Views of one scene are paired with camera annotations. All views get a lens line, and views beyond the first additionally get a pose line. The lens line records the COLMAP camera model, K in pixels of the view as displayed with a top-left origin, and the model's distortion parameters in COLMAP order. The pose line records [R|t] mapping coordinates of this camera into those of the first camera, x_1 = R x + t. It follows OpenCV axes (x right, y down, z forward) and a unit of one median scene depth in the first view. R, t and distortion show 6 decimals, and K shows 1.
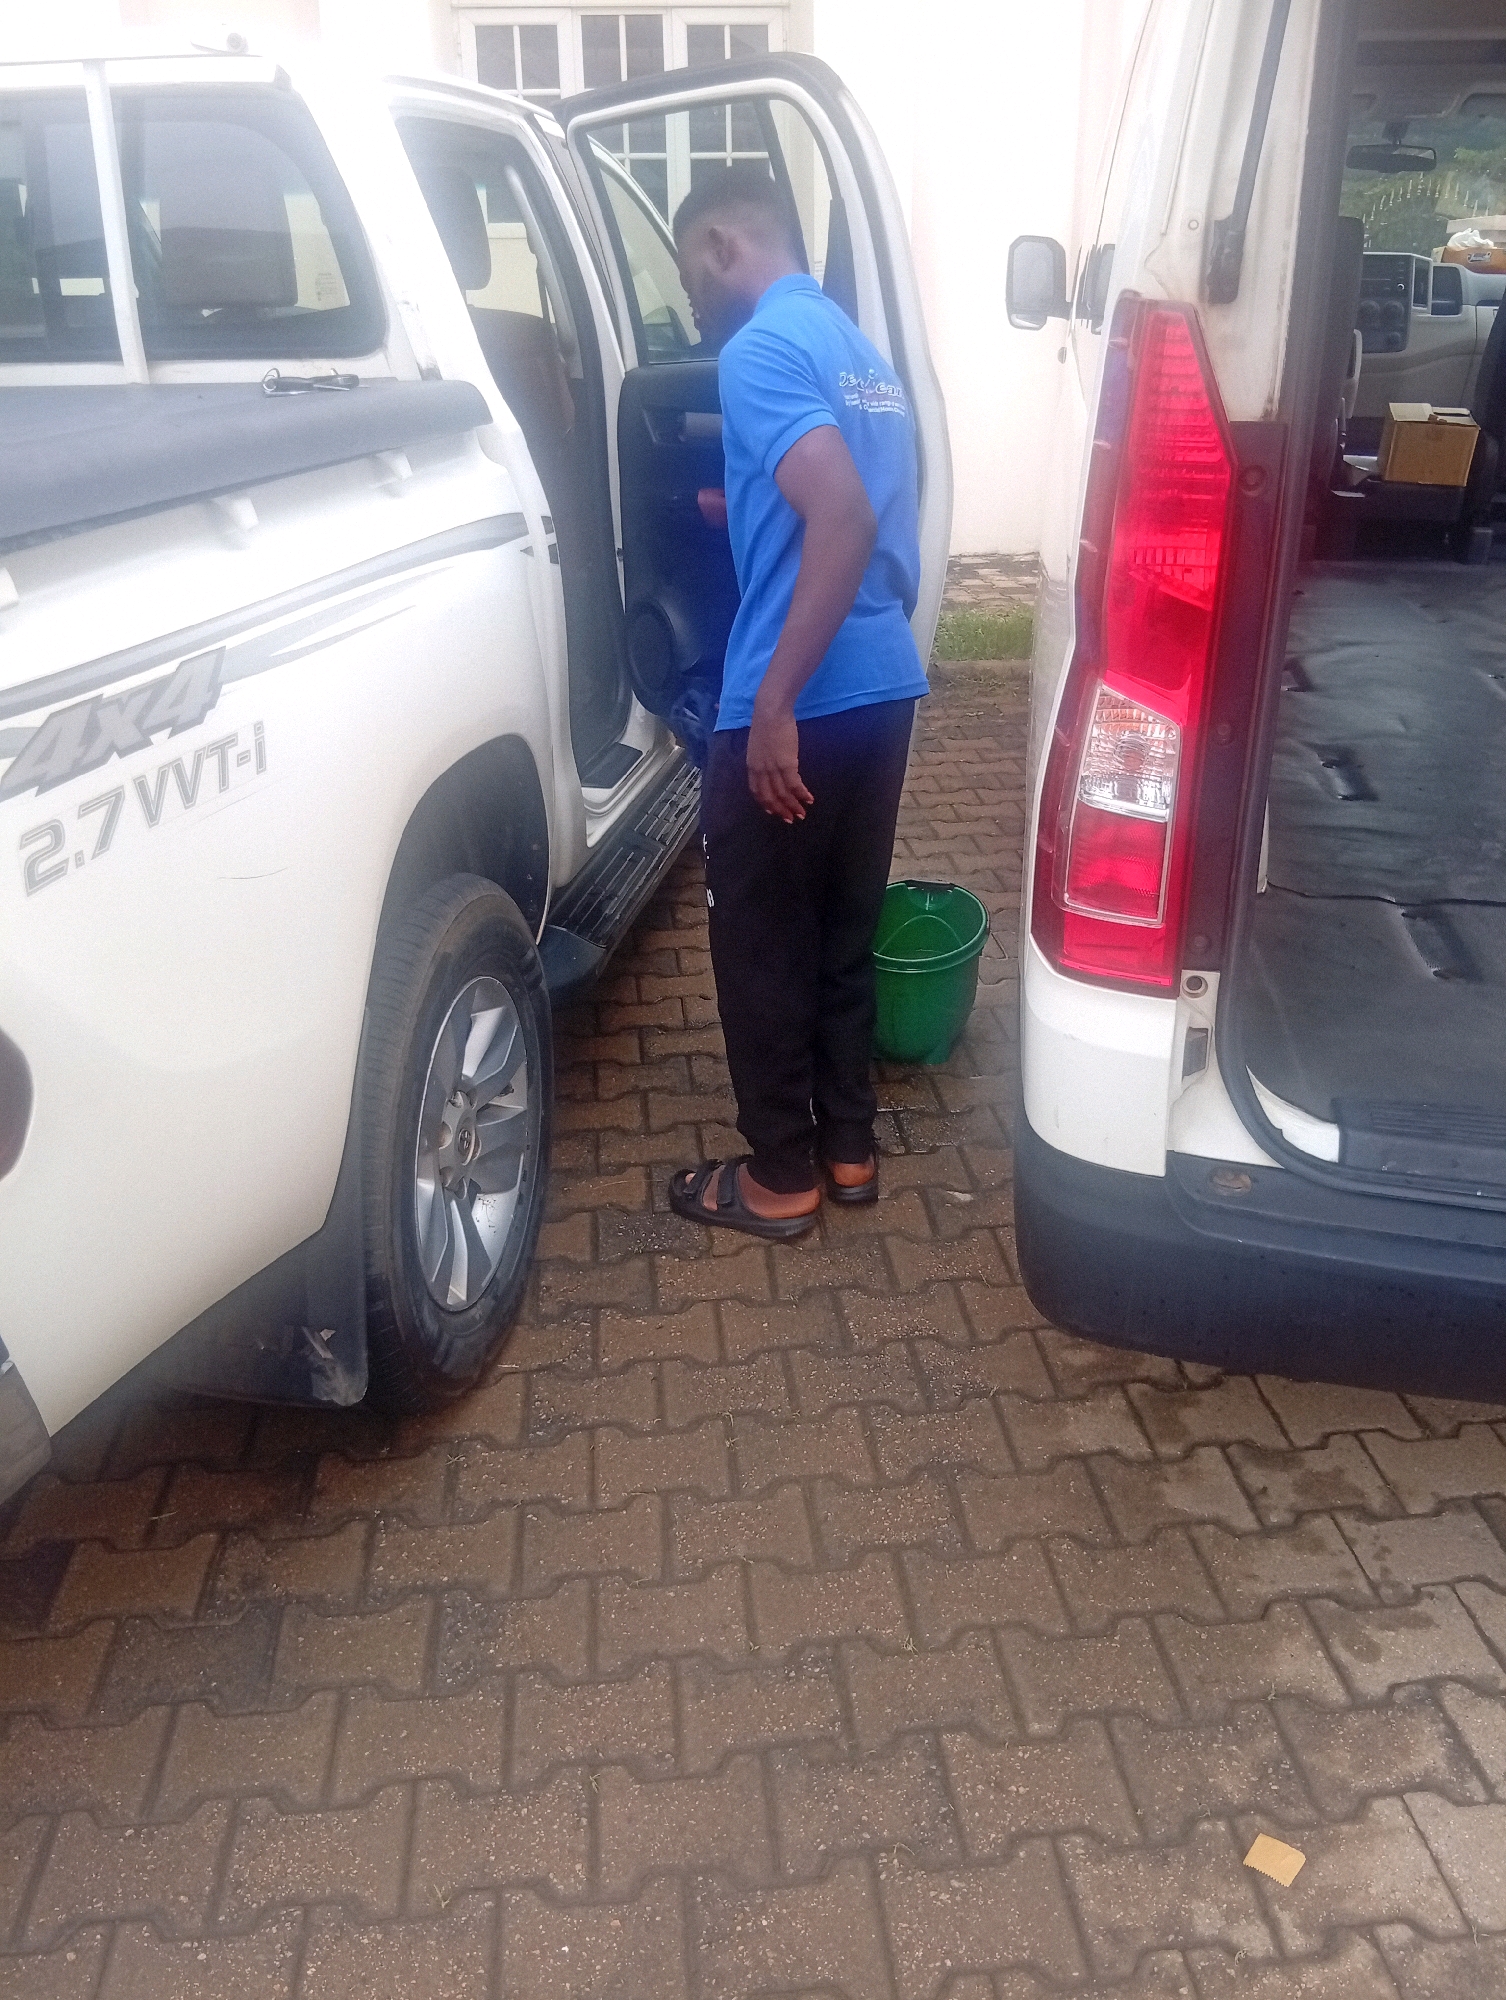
lens RADIAL K [[1622.2, 0, 748.4], [0, 1622.2, 981.7], [0, 0, 1]] dist [0.059178, -0.122556]
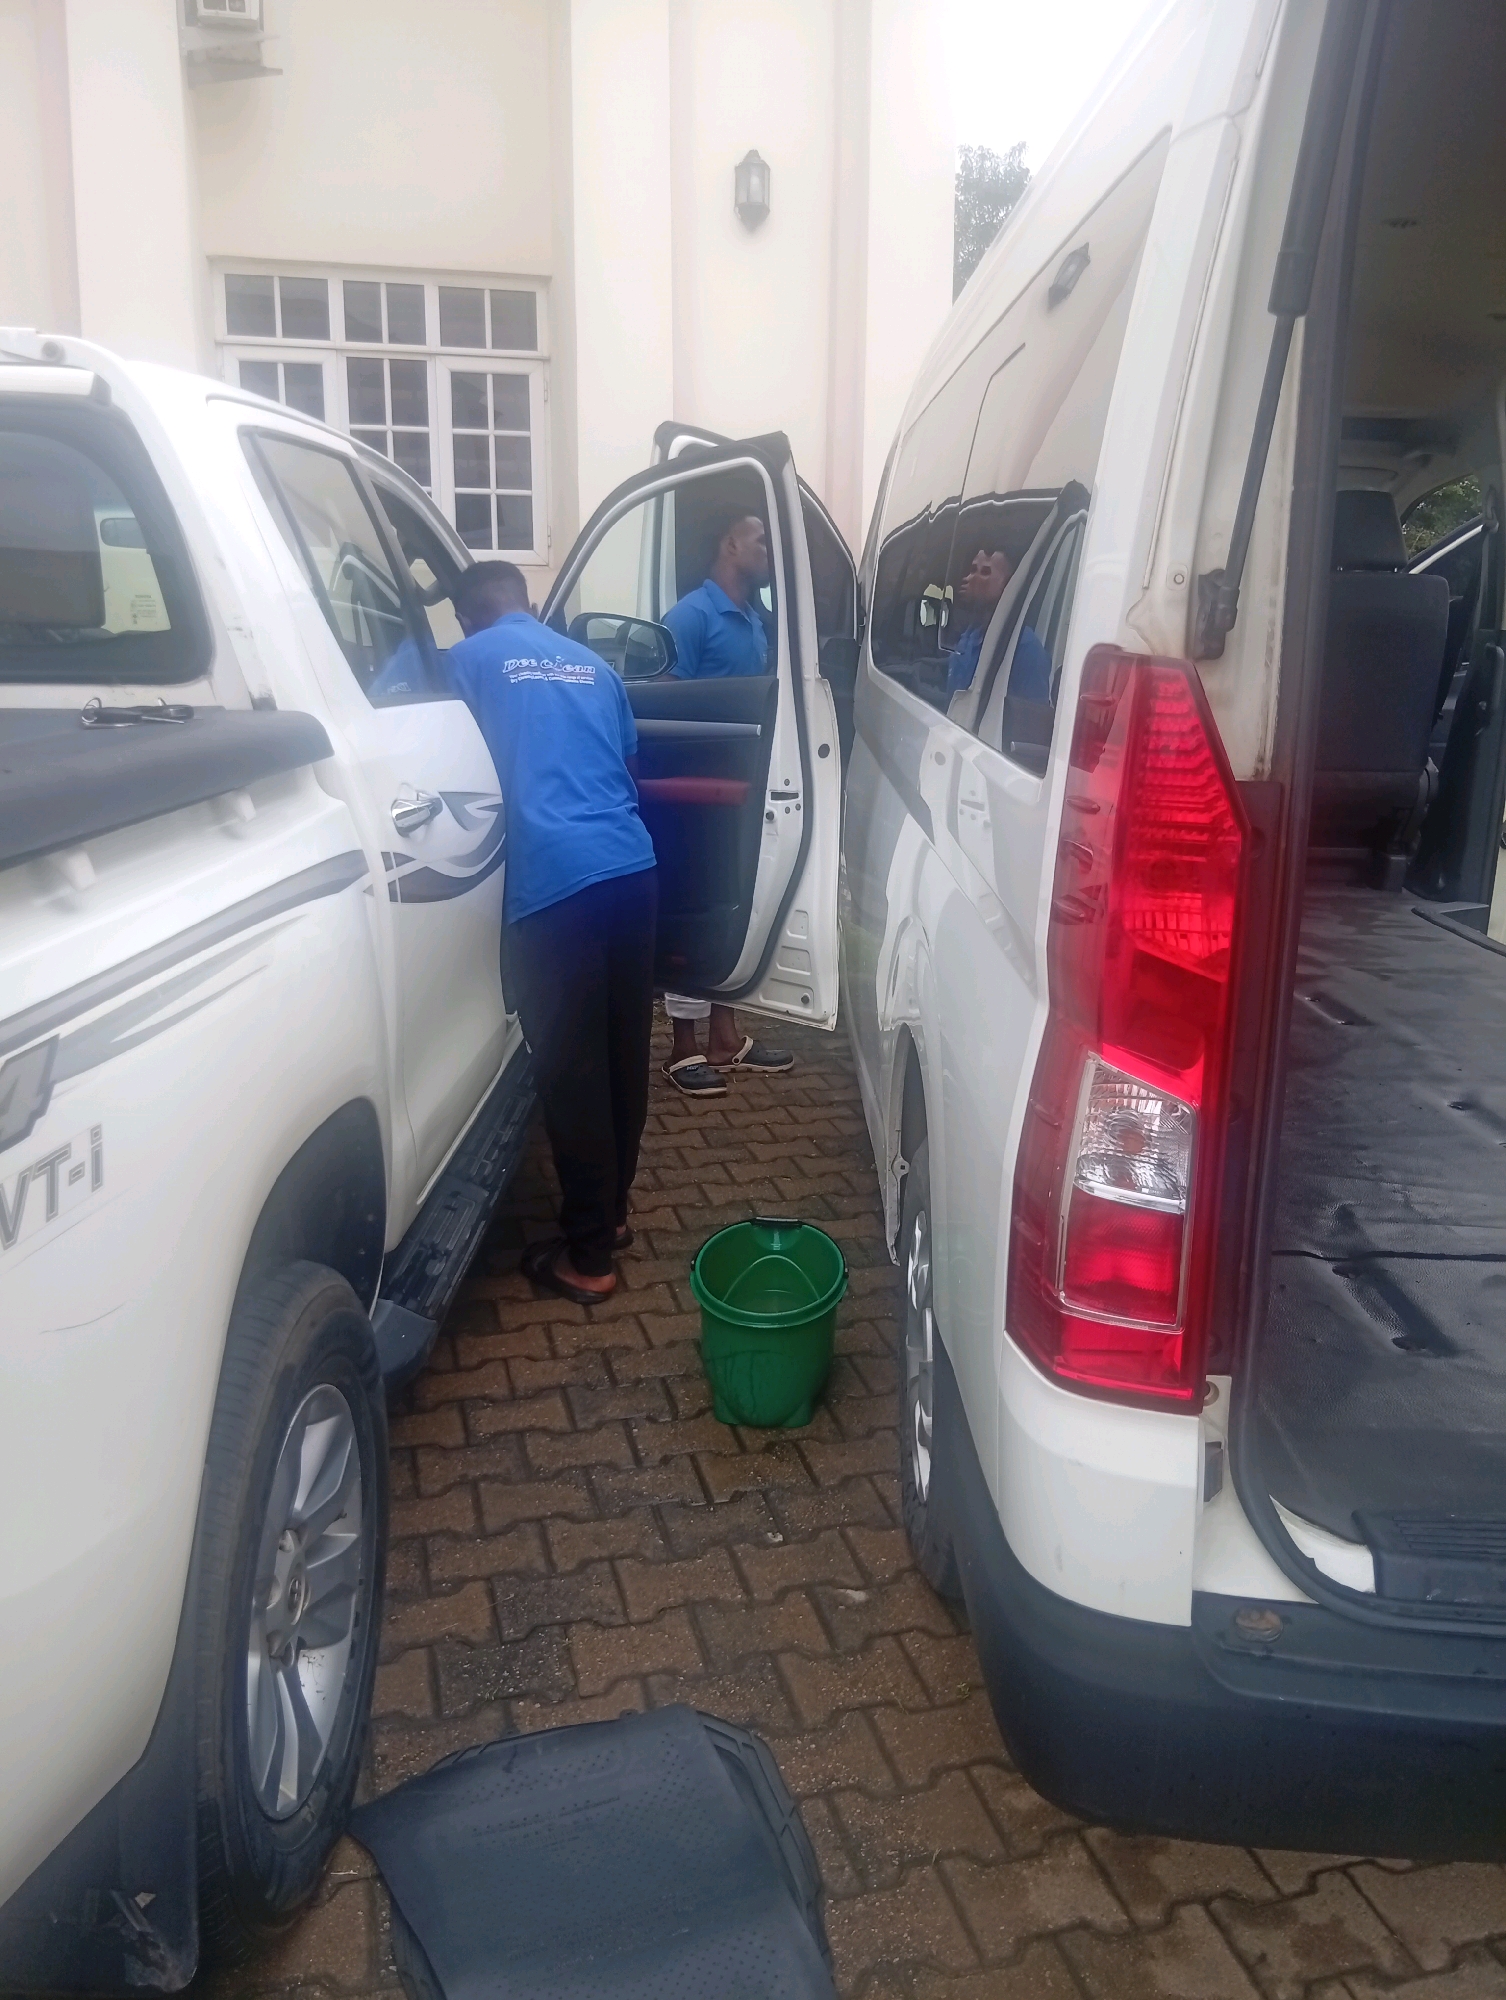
lens RADIAL K [[1622.2, 0, 748.4], [0, 1622.2, 981.7], [0, 0, 1]] dist [0.059178, -0.122556]
pose [[0.986811, -0.011872, 0.161441, -0.081983], [0.040072, 0.984182, -0.172568, -0.056695], [-0.156838, 0.176761, 0.971678, 0.114069]]
